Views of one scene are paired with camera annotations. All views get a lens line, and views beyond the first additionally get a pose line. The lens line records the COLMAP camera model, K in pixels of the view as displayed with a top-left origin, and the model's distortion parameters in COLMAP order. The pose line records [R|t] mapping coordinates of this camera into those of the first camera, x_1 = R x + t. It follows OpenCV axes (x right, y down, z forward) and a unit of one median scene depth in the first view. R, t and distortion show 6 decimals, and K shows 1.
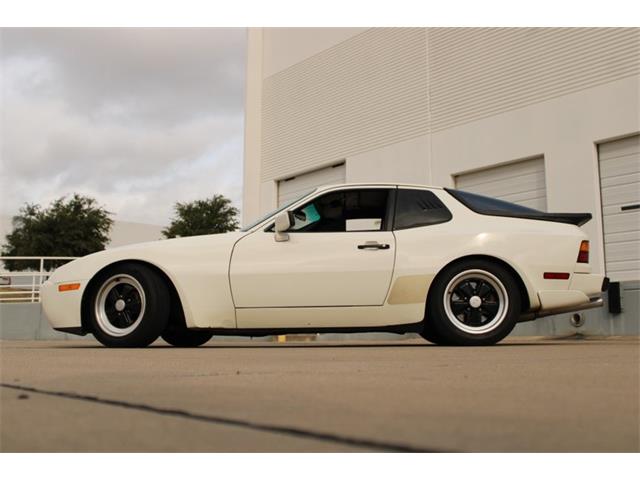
lens RADIAL K [[686.0, 0, 320.6], [0, 686.0, 235.6], [0, 0, 1]] dist [-0.084813, 0.000000]
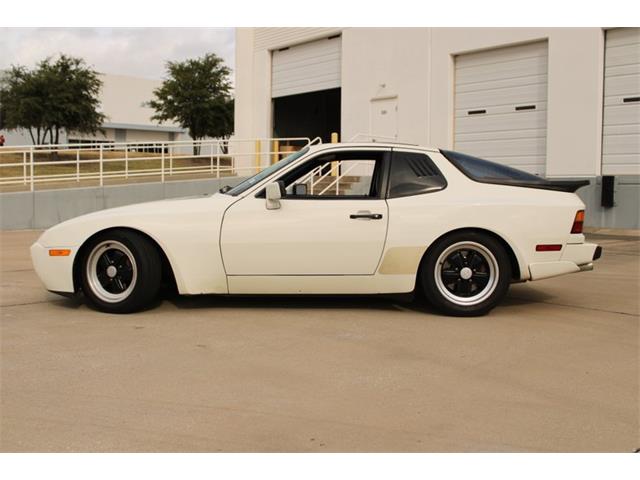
lens RADIAL K [[684.5, 0, 322.6], [0, 684.5, 243.9], [0, 0, 1]] dist [-0.073731, 0.000000]
pose [[0.999914, 0.006973, 0.011121, 0.004125], [-0.009301, 0.974211, 0.225446, -0.163427], [-0.009262, -0.225530, 0.974192, 0.032339]]
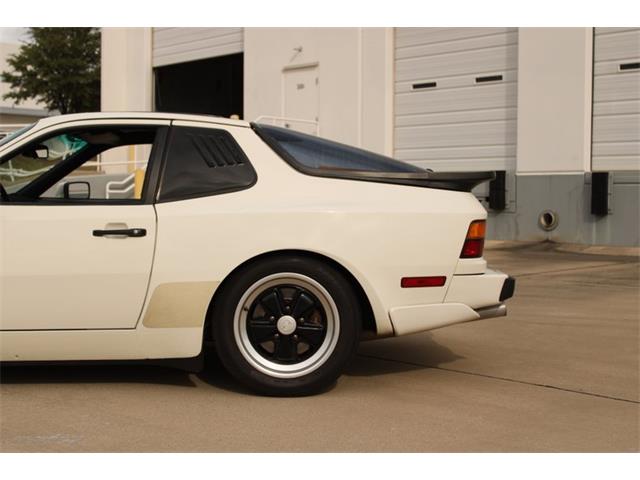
lens RADIAL K [[908.0, 0, 316.7], [0, 908.0, 239.5], [0, 0, 1]] dist [-0.033317, 0.000000]
pose [[0.997078, 0.002094, 0.076364, 0.184464], [-0.017043, 0.980527, 0.195641, -0.132308], [-0.074468, -0.196371, 0.977698, 0.211146]]
